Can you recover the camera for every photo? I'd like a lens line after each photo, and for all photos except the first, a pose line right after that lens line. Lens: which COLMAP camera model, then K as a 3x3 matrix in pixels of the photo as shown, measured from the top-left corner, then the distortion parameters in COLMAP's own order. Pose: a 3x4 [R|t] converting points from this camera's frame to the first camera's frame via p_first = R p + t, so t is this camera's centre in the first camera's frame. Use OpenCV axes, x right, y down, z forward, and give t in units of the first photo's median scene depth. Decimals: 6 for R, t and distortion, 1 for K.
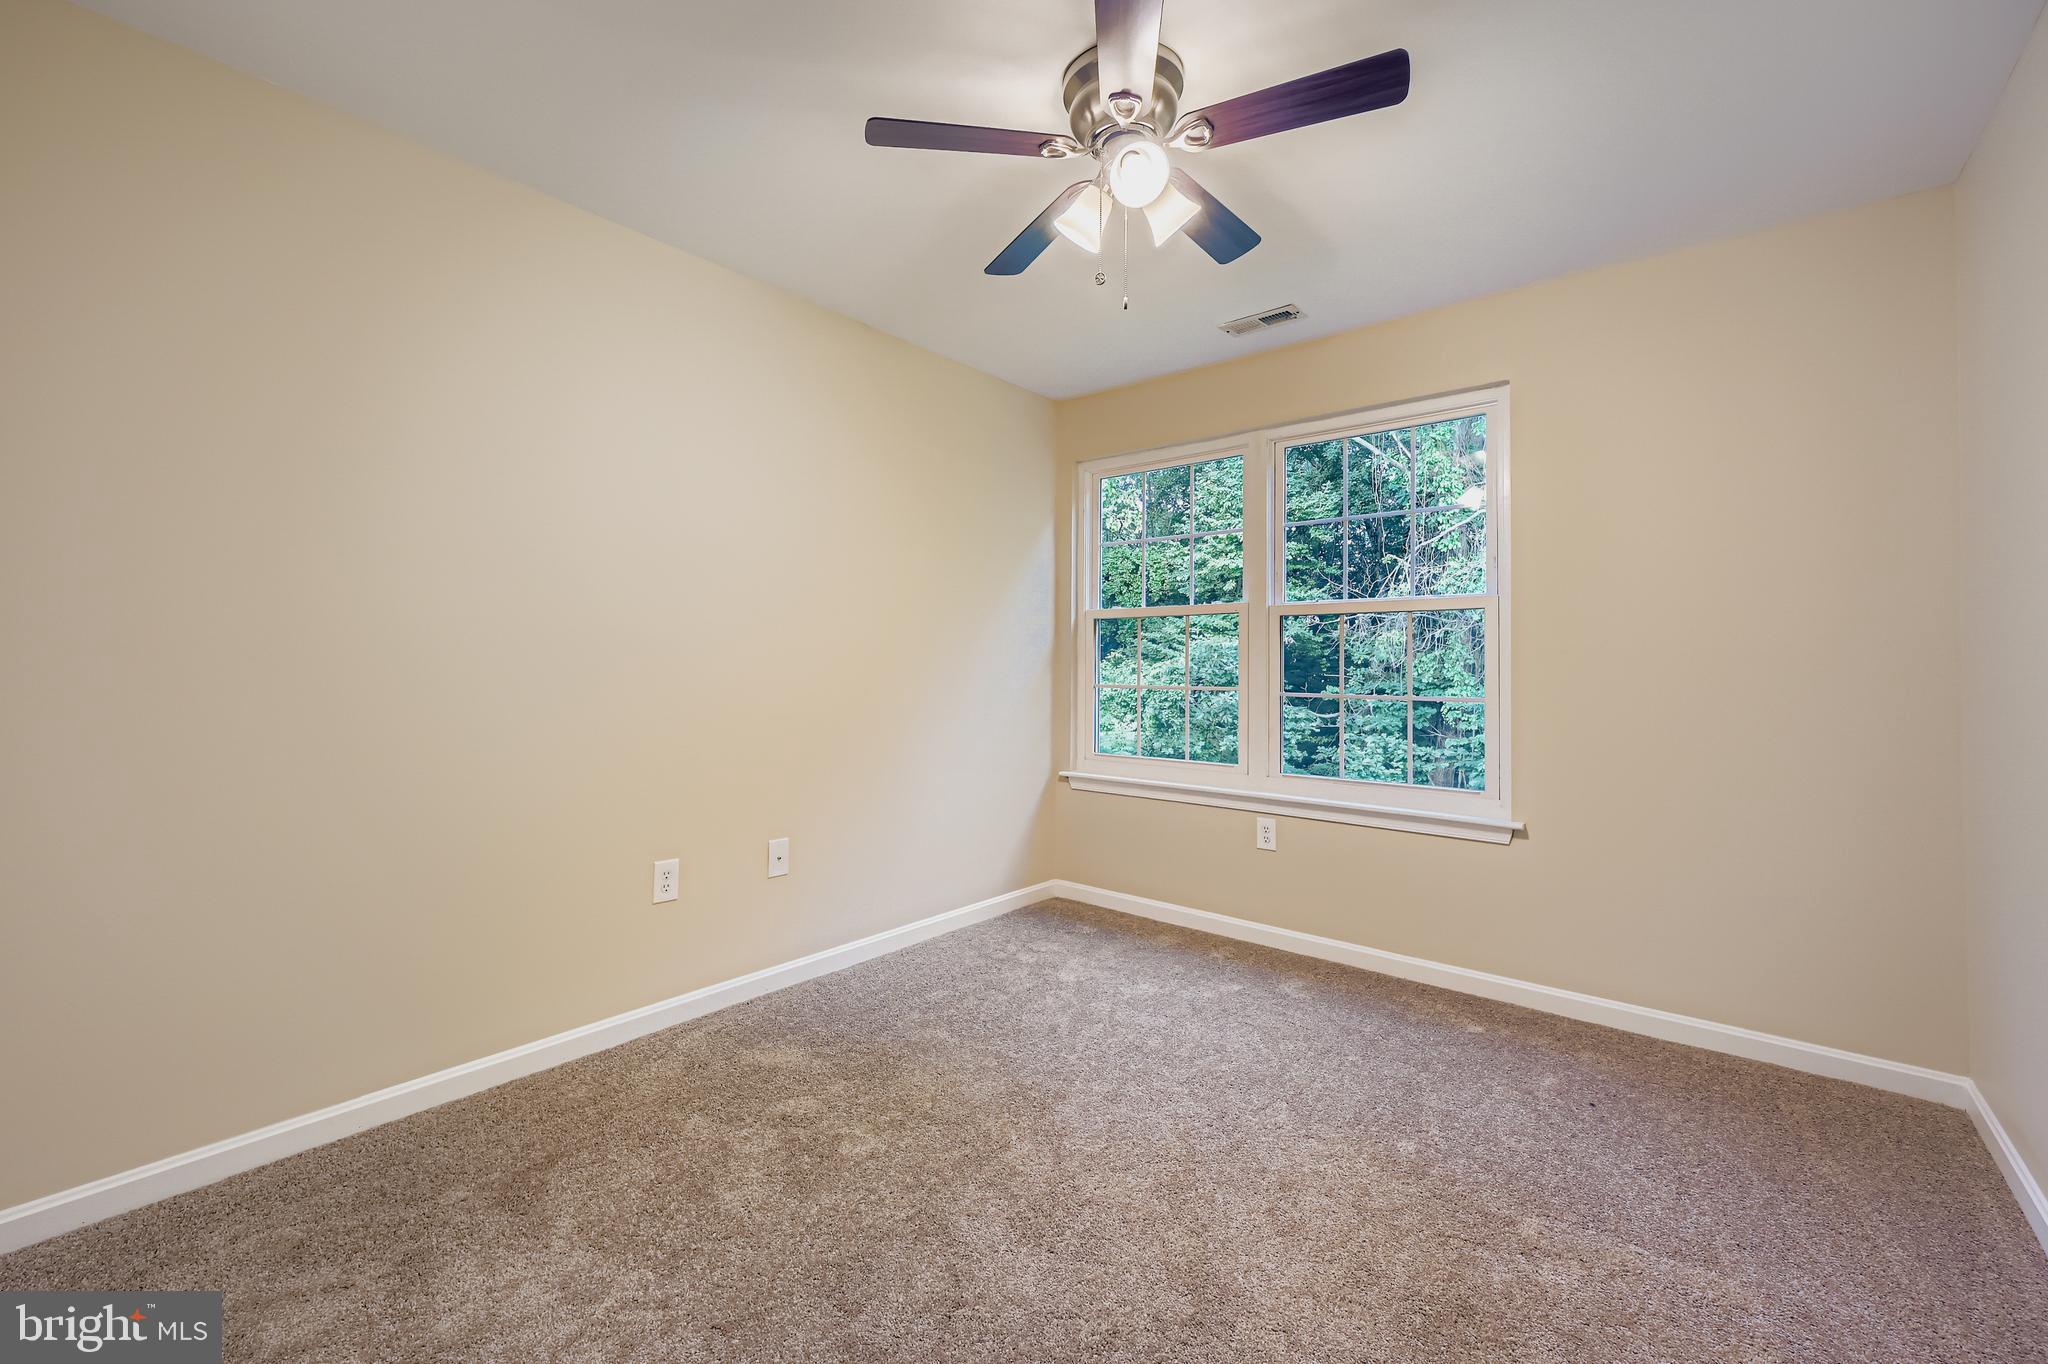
lens RADIAL K [[810.7, 0, 1026.7], [0, 810.7, 680.4], [0, 0, 1]] dist [0.001363, 0.000043]
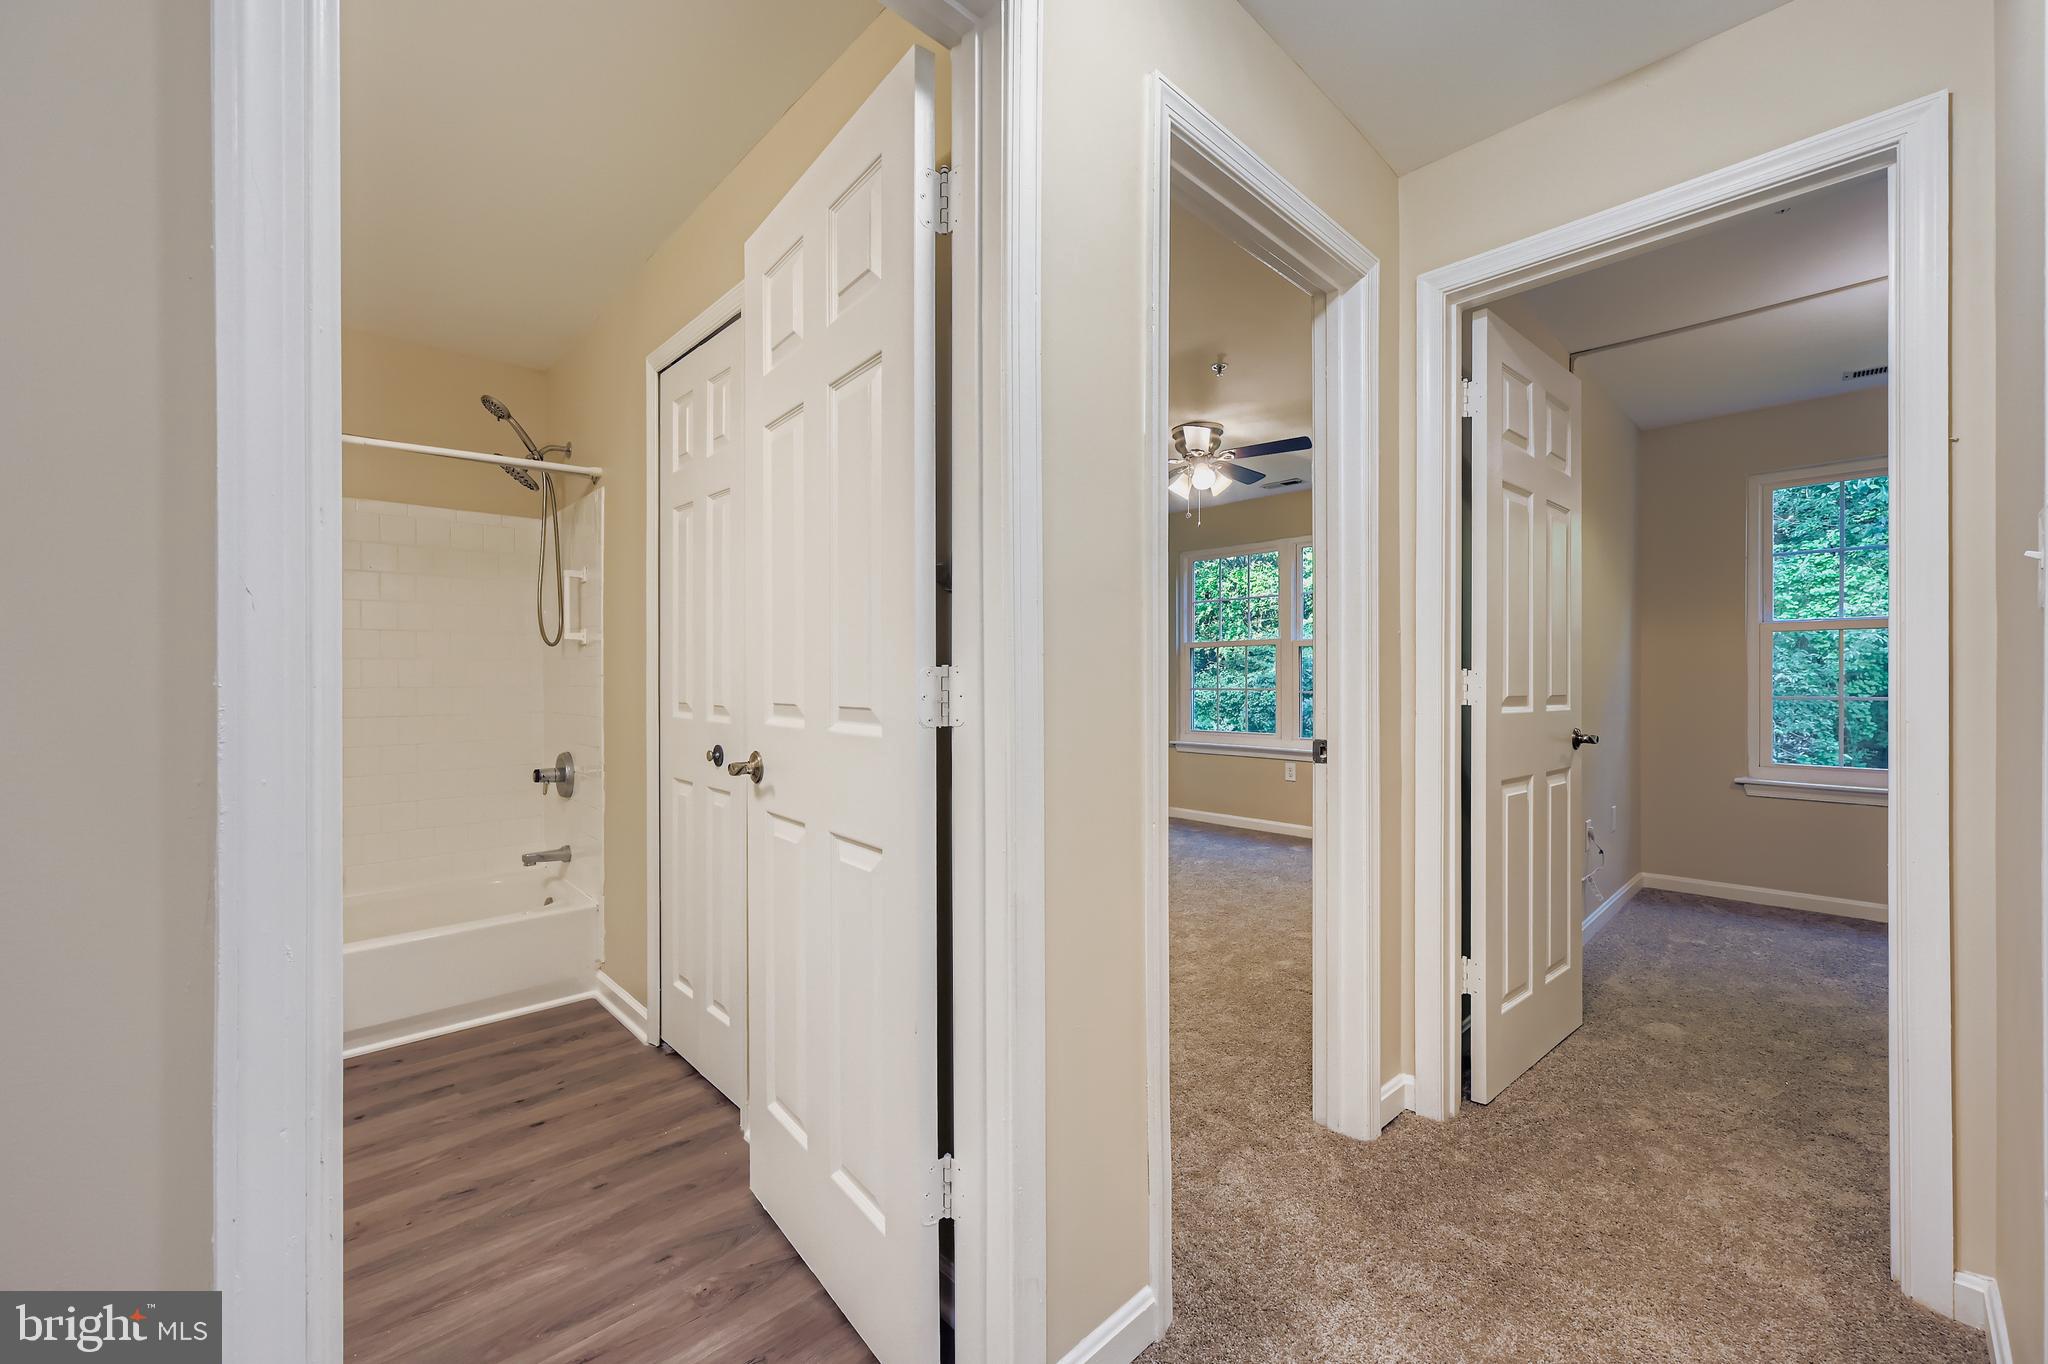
lens RADIAL K [[810.7, 0, 1026.7], [0, 810.7, 680.4], [0, 0, 1]] dist [0.001363, 0.000043]
pose [[0.992332, -0.006496, -0.123430, -0.026627], [0.004821, 0.999892, -0.013867, 0.007164], [0.123507, 0.013166, 0.992256, -0.417138]]
